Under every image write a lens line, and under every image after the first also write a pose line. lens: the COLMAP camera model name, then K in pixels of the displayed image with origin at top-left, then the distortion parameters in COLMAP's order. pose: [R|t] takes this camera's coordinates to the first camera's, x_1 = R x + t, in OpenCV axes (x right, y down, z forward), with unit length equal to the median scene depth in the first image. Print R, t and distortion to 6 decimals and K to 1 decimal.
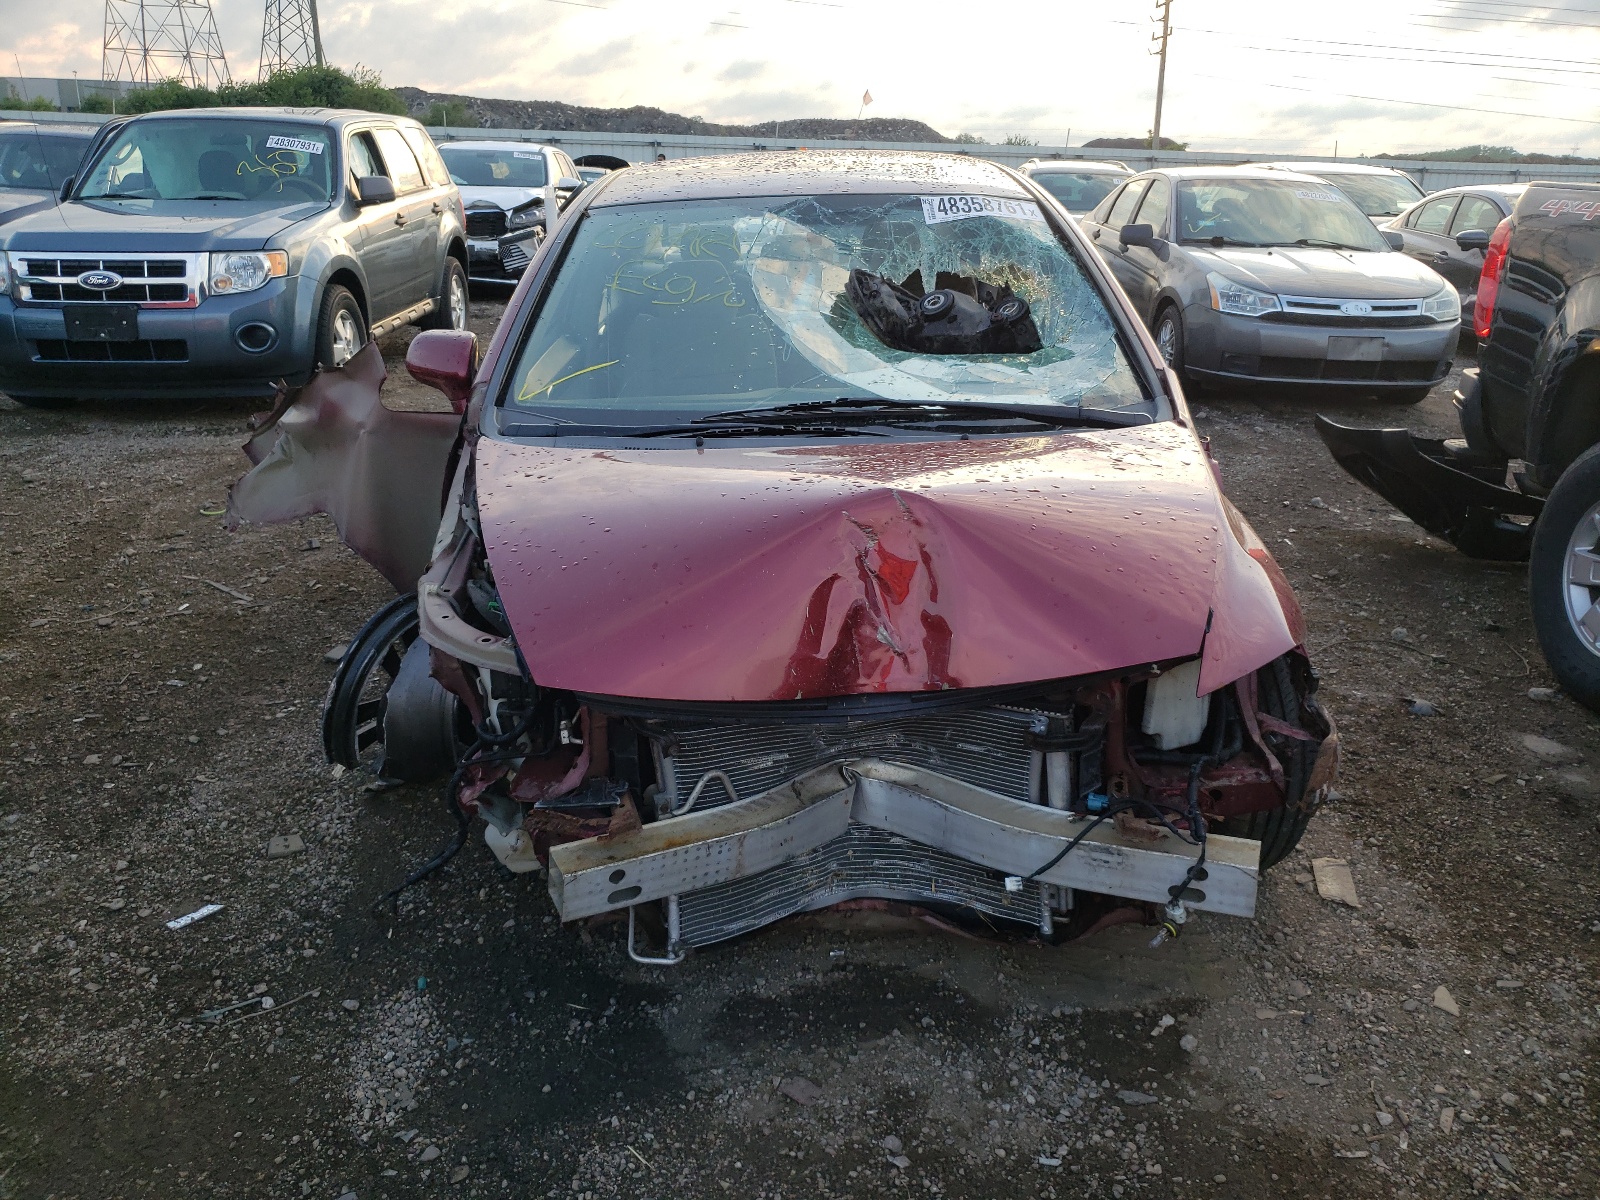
lens RADIAL K [[1215.7, 0, 816.1], [0, 1215.7, 594.6], [0, 0, 1]] dist [0.030373, -0.001212]
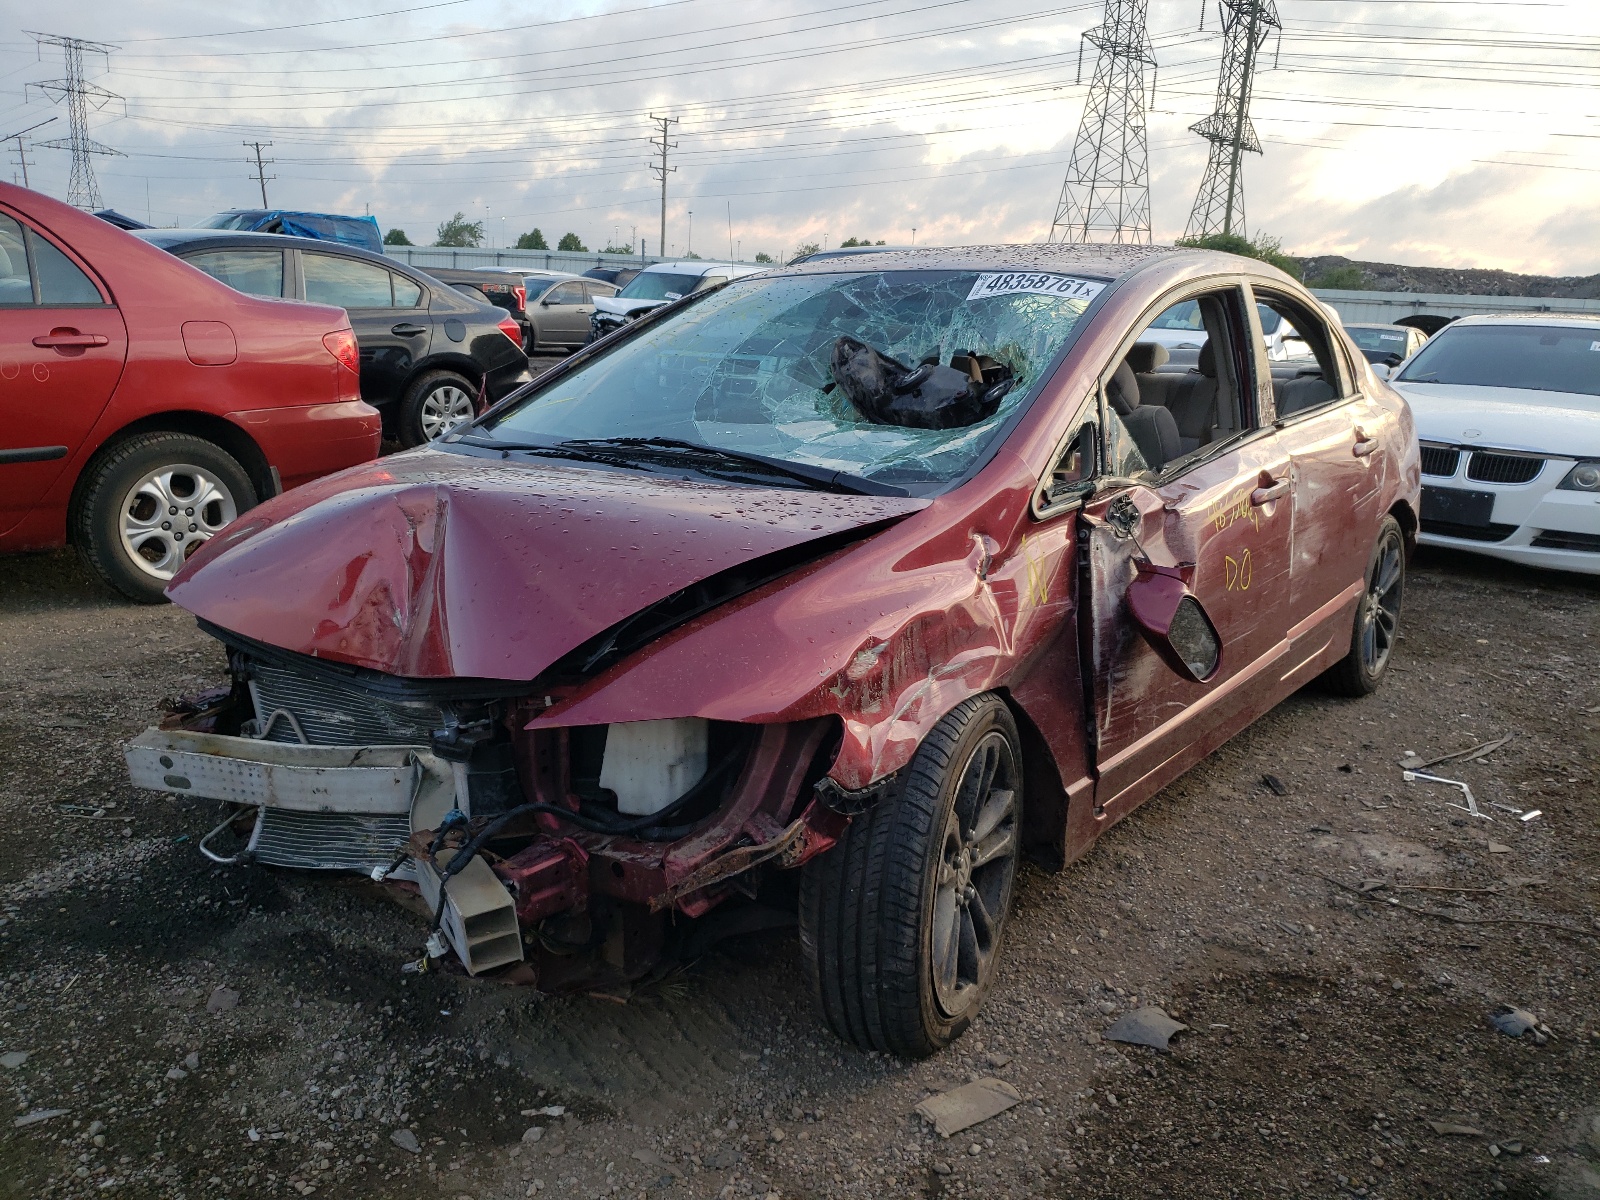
lens RADIAL K [[1215.7, 0, 804.9], [0, 1215.7, 609.3], [0, 0, 1]] dist [0.030373, -0.001212]
pose [[0.788444, 0.176106, -0.589358, 0.925851], [-0.238452, 0.970723, -0.028941, -0.025870], [0.567007, 0.163352, 0.807353, 0.331643]]
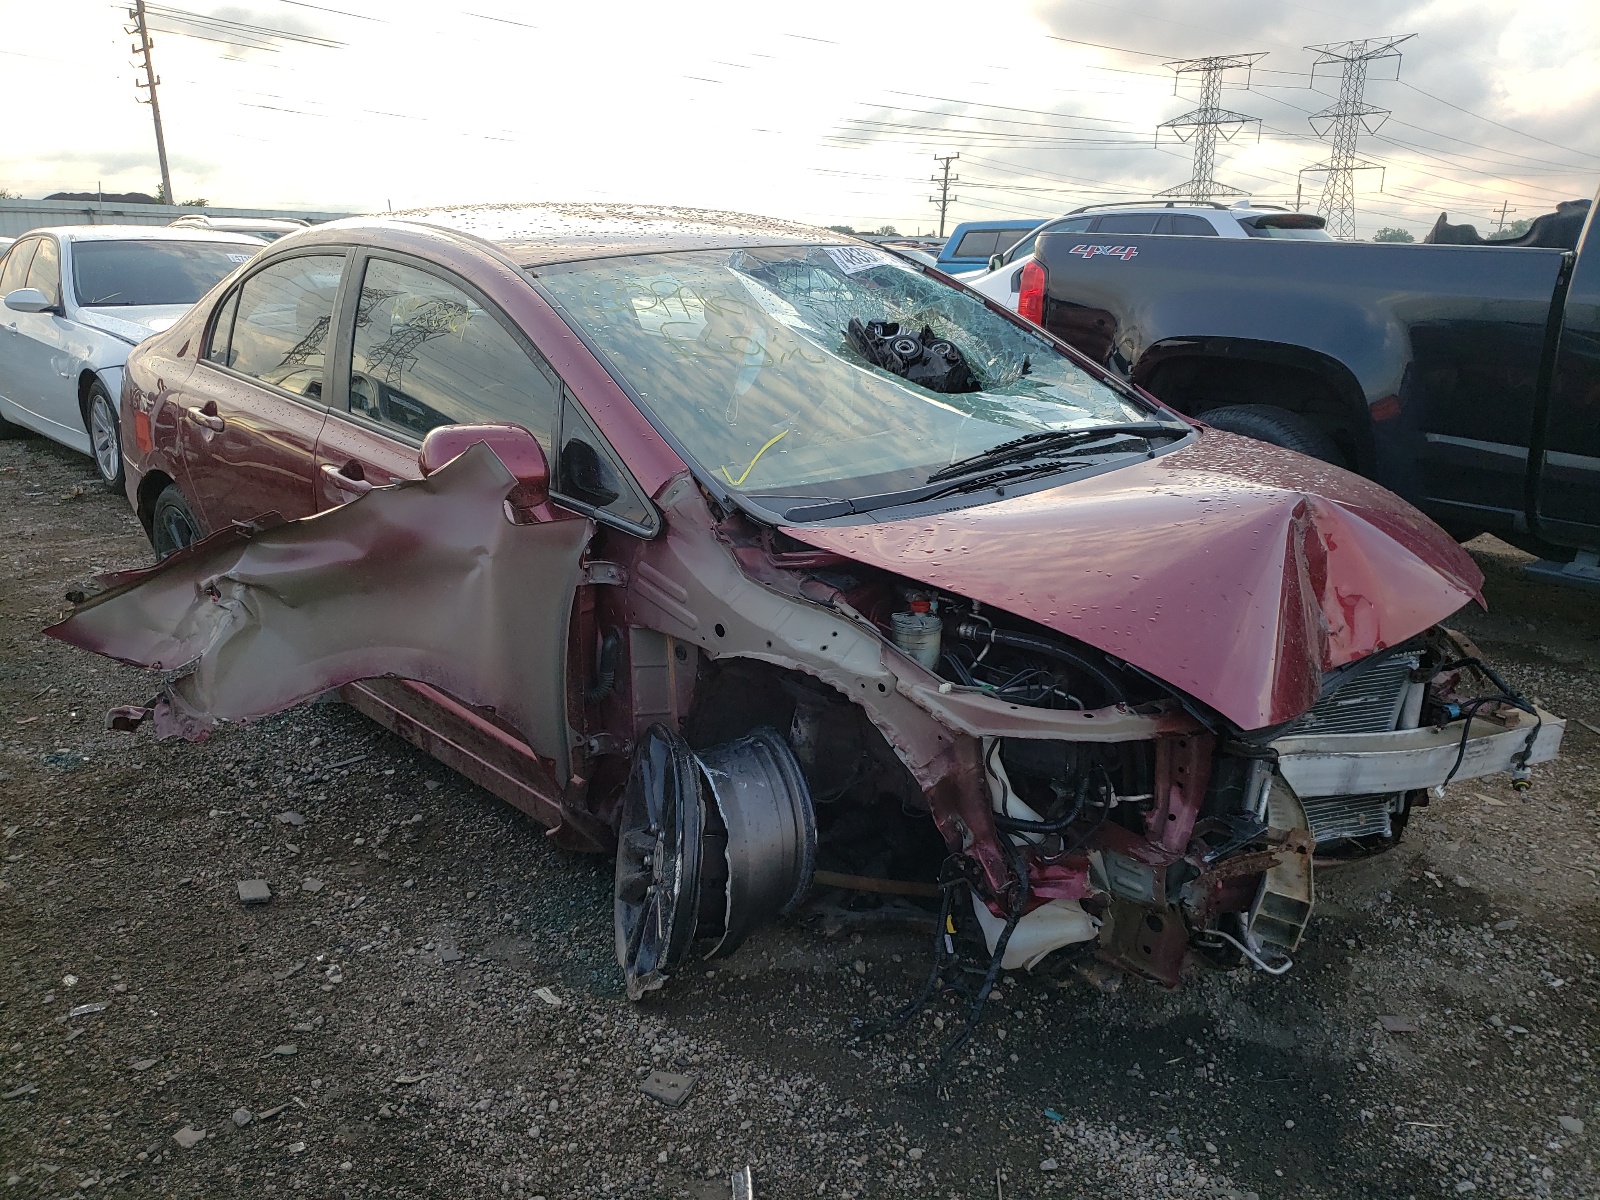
lens RADIAL K [[1215.7, 0, 812.0], [0, 1215.7, 597.1], [0, 0, 1]] dist [0.030373, -0.001212]
pose [[0.753889, -0.194025, 0.627699, -0.985422], [0.218903, 0.974988, 0.038464, -0.130955], [-0.619462, 0.108407, 0.777505, 0.383736]]
